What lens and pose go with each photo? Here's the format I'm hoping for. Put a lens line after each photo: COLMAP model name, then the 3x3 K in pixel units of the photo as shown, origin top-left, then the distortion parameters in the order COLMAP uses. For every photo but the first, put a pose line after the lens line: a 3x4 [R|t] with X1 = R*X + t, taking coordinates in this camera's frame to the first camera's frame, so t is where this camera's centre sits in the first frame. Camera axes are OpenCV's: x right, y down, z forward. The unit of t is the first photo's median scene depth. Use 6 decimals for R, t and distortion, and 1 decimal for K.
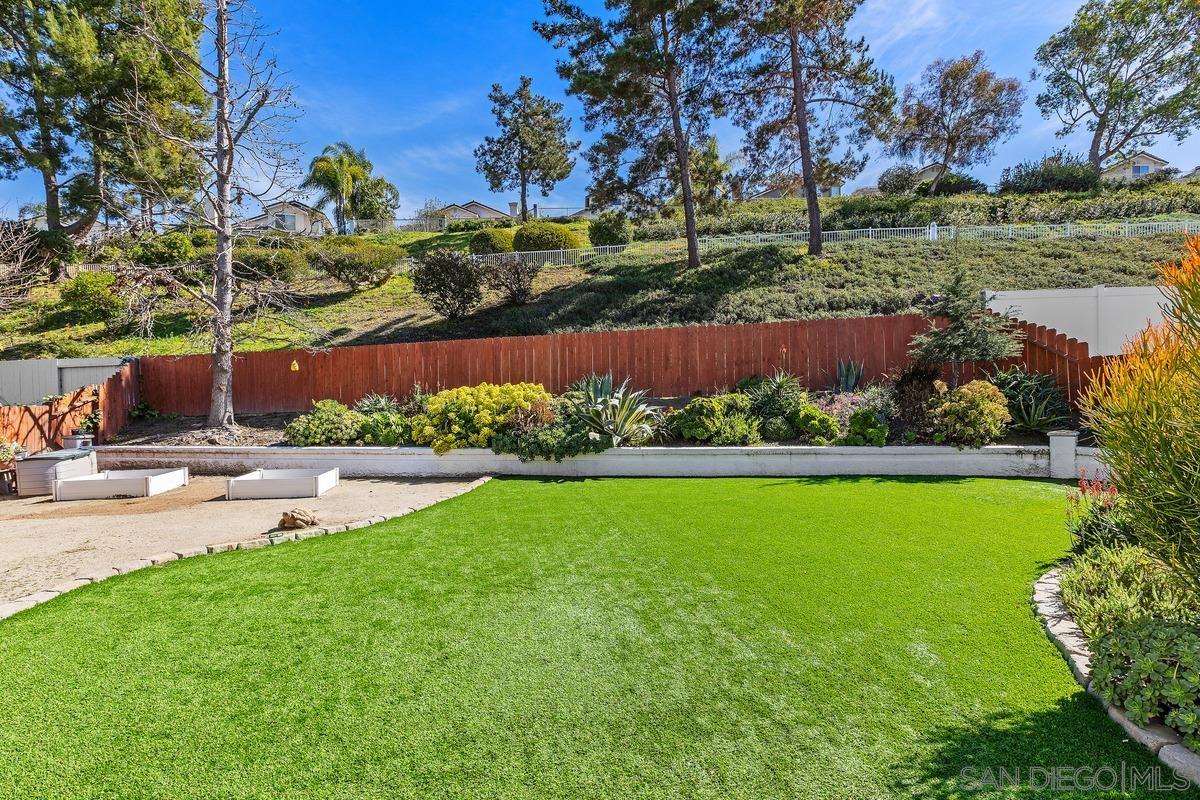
lens RADIAL K [[578.5, 0, 597.6], [0, 578.5, 399.4], [0, 0, 1]] dist [0.000652, 0.000616]
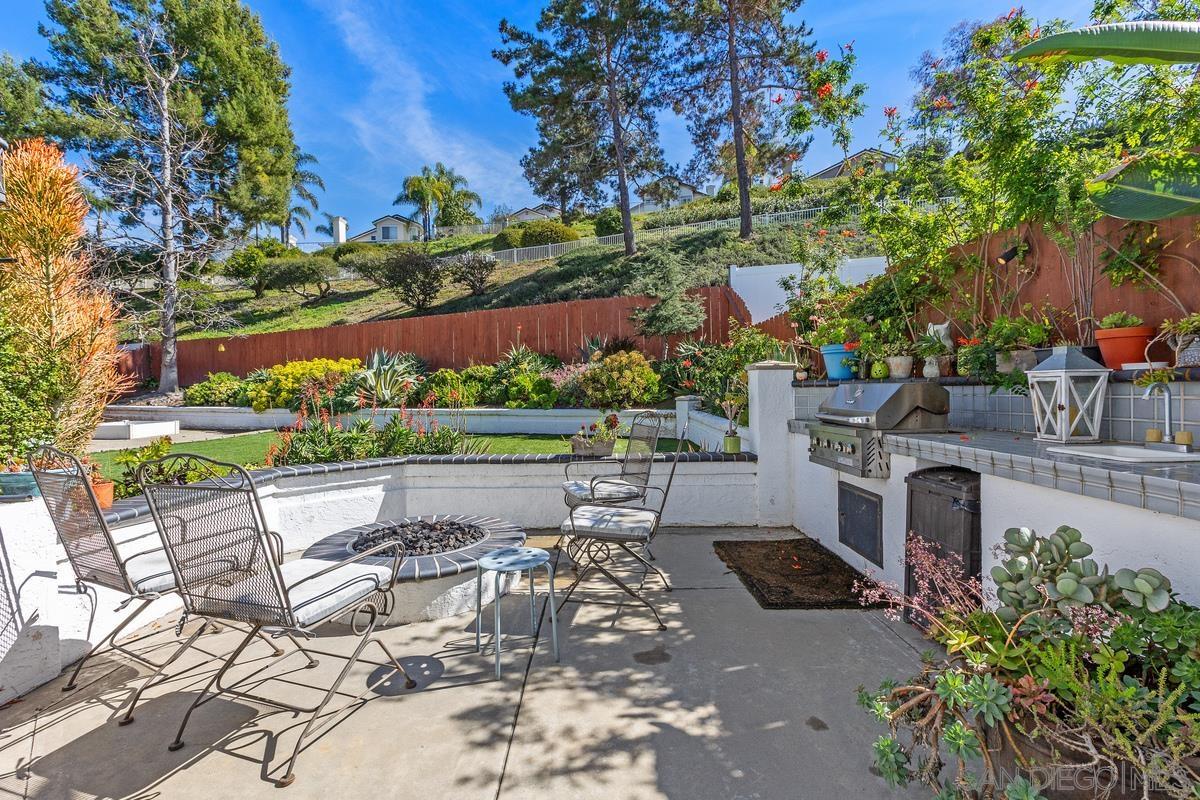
lens RADIAL K [[529.4, 0, 606.9], [0, 529.4, 388.1], [0, 0, 1]] dist [0.000305, -0.000276]
pose [[0.977125, 0.002421, -0.212653, 0.744379], [0.001338, 0.999845, 0.017531, 0.018293], [0.212662, -0.017415, 0.976971, -0.008736]]
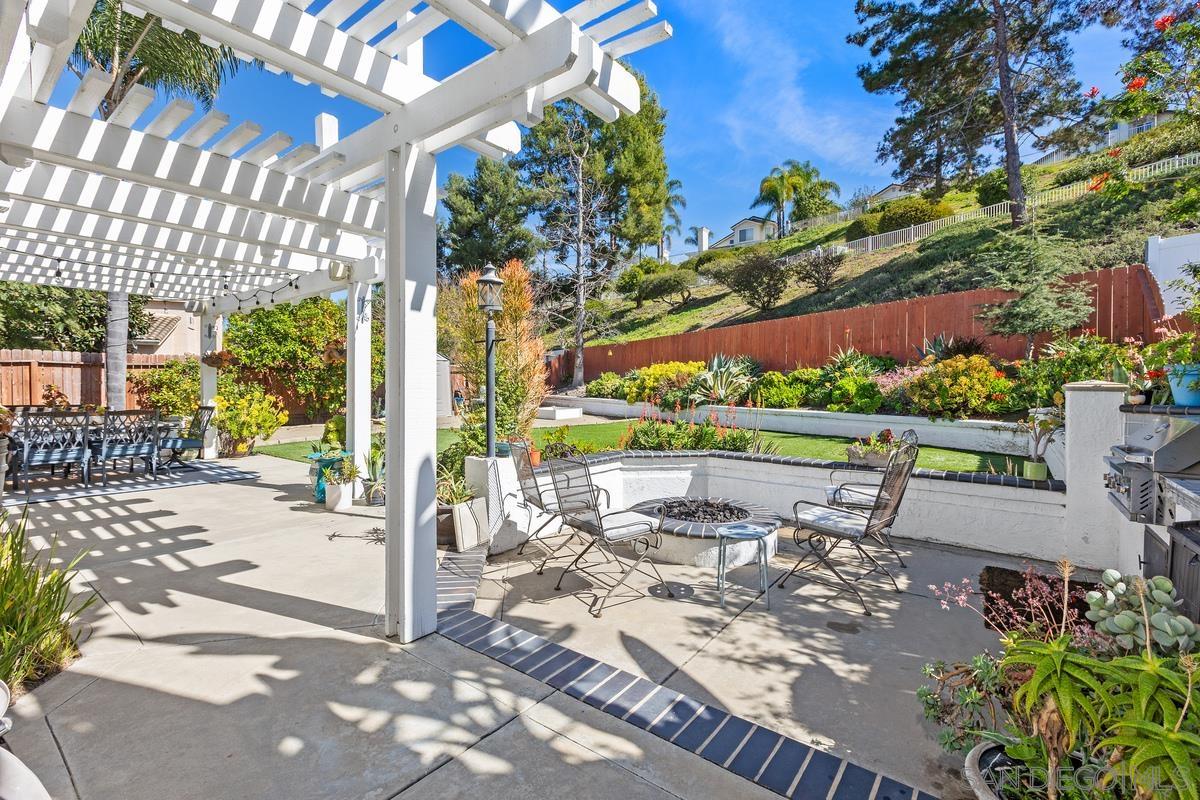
lens RADIAL K [[529.4, 0, 633.8], [0, 529.4, 383.8], [0, 0, 1]] dist [0.000305, -0.000276]
pose [[0.690231, 0.023530, -0.723206, 0.829610], [-0.010049, 0.999686, 0.022934, 0.000711], [0.723519, -0.008562, 0.690251, -0.059761]]
